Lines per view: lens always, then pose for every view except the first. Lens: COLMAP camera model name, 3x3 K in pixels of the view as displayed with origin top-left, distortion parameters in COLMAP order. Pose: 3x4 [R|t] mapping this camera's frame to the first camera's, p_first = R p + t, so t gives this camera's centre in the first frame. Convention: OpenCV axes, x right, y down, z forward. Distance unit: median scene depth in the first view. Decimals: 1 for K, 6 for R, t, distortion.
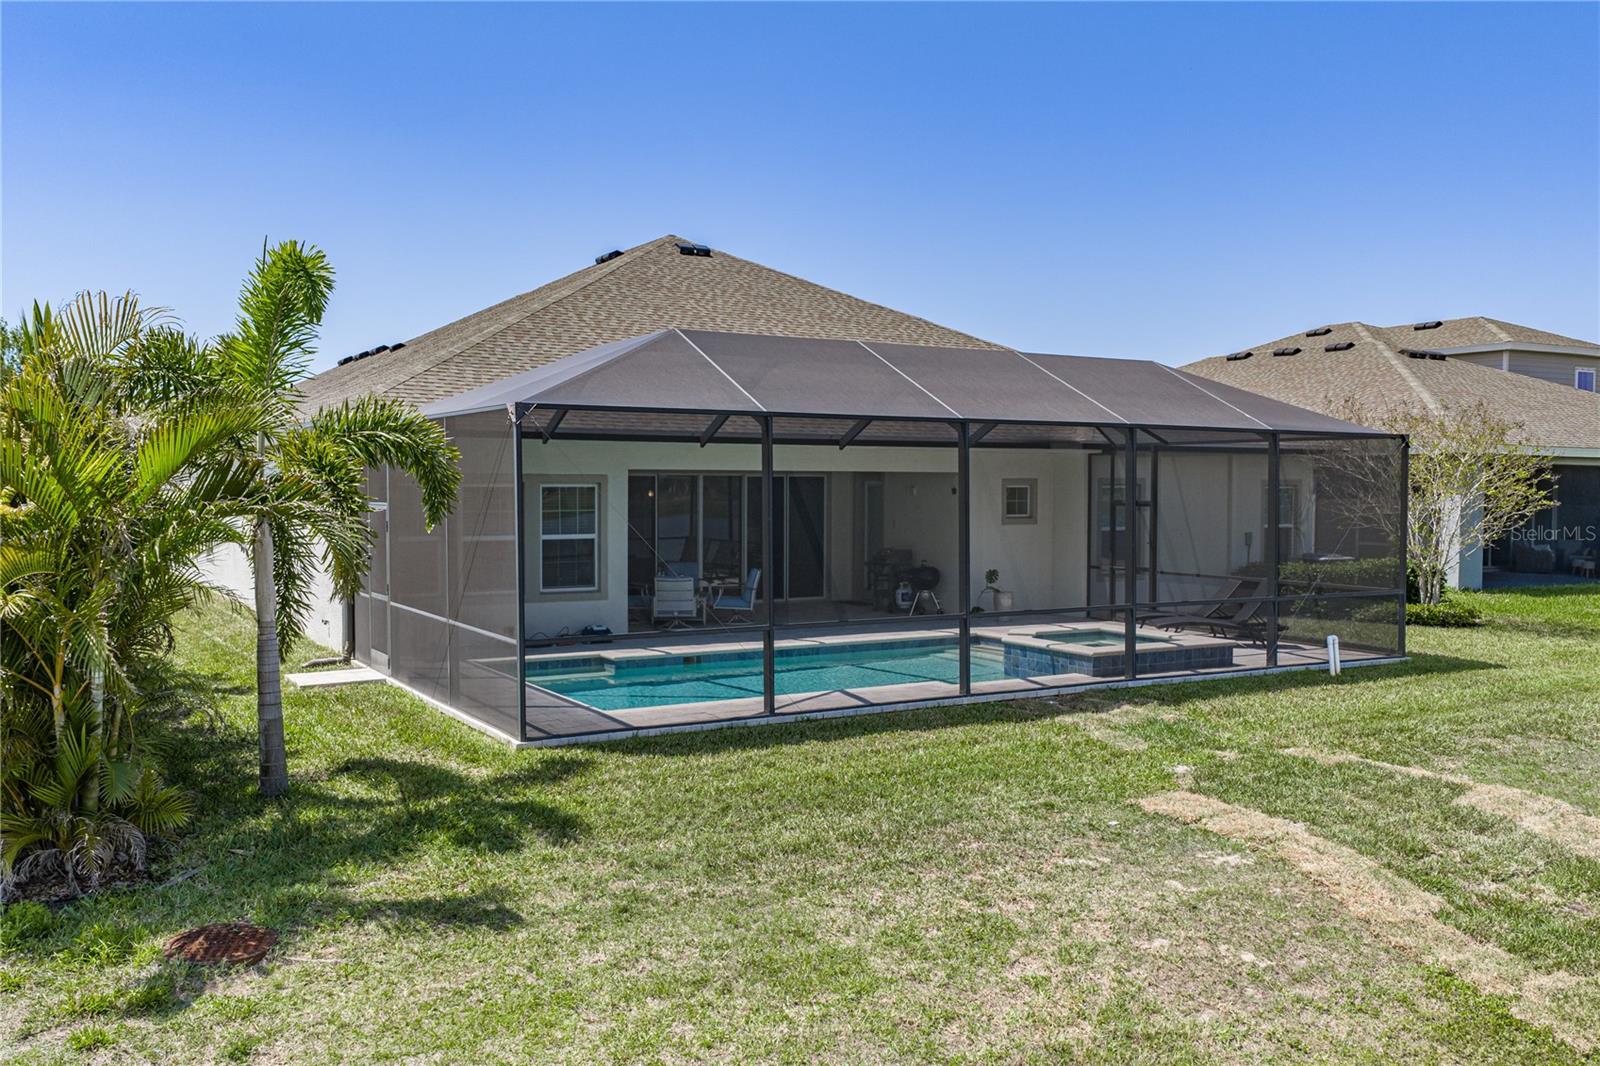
lens RADIAL K [[1352.9, 0, 804.3], [0, 1352.9, 535.8], [0, 0, 1]] dist [0.048019, -0.007515]
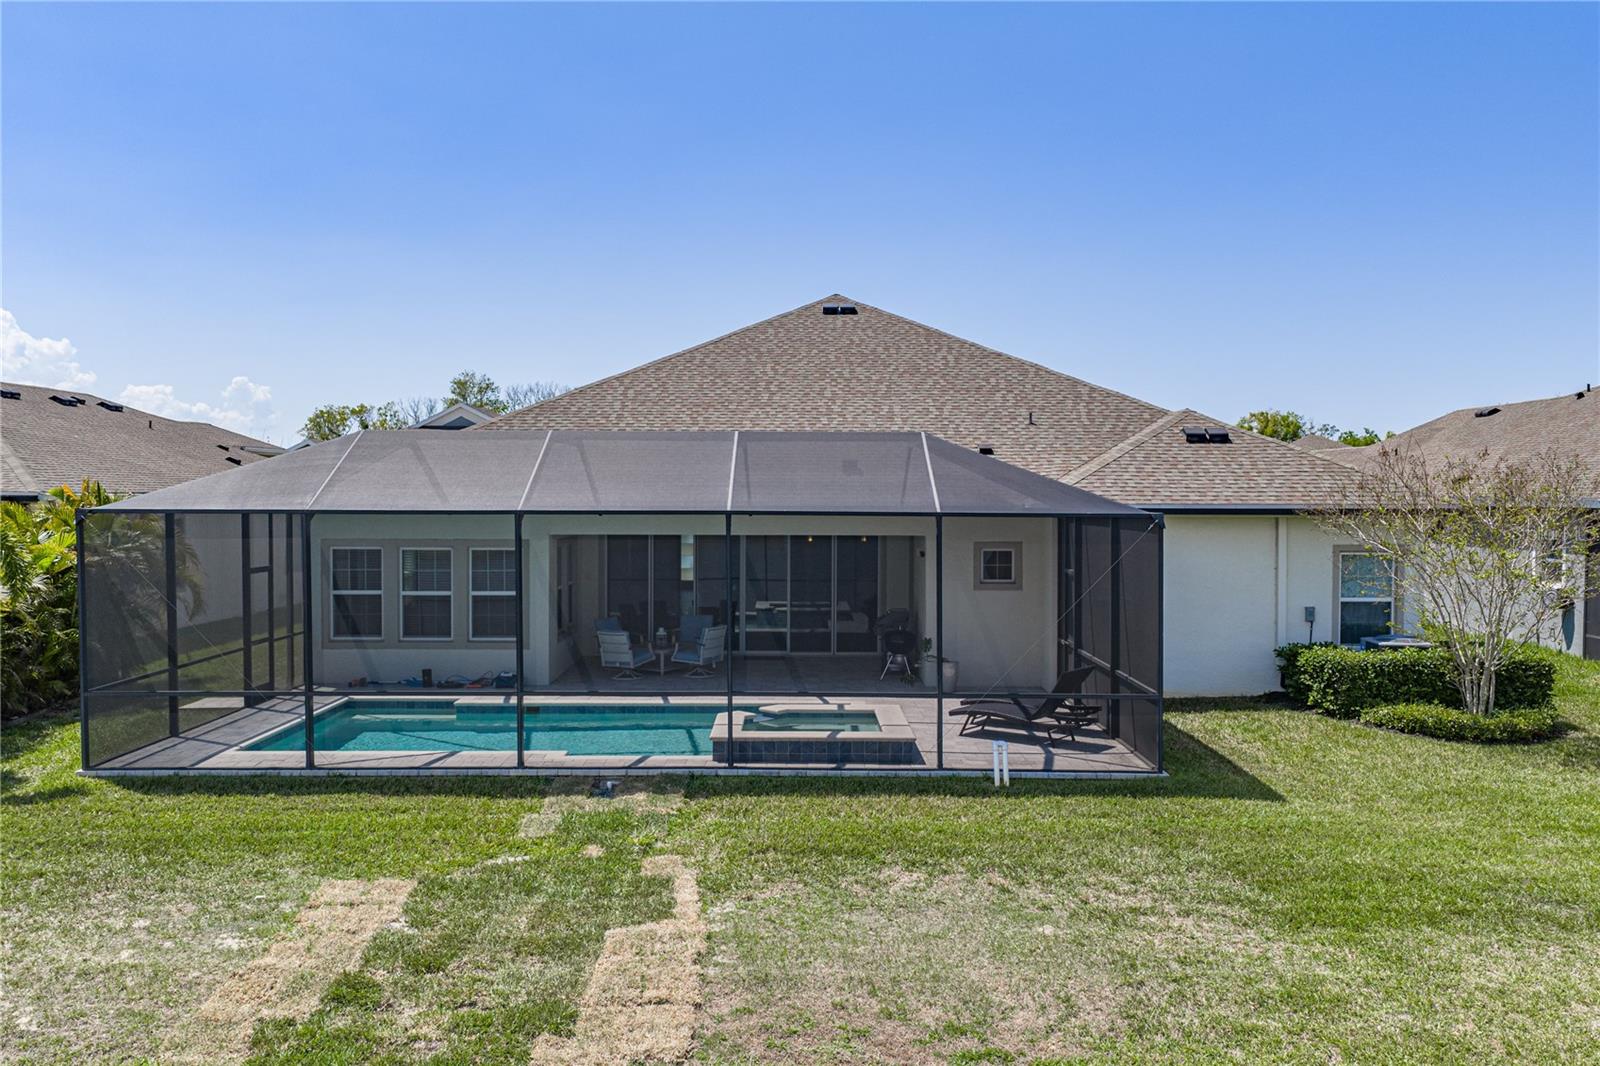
lens RADIAL K [[1352.9, 0, 799.5], [0, 1352.9, 524.6], [0, 0, 1]] dist [0.048019, -0.007515]
pose [[0.874539, 0.012609, -0.484791, 0.667760], [-0.028578, 0.999265, -0.025562, -0.035287], [0.484112, 0.036209, 0.874257, 0.179903]]
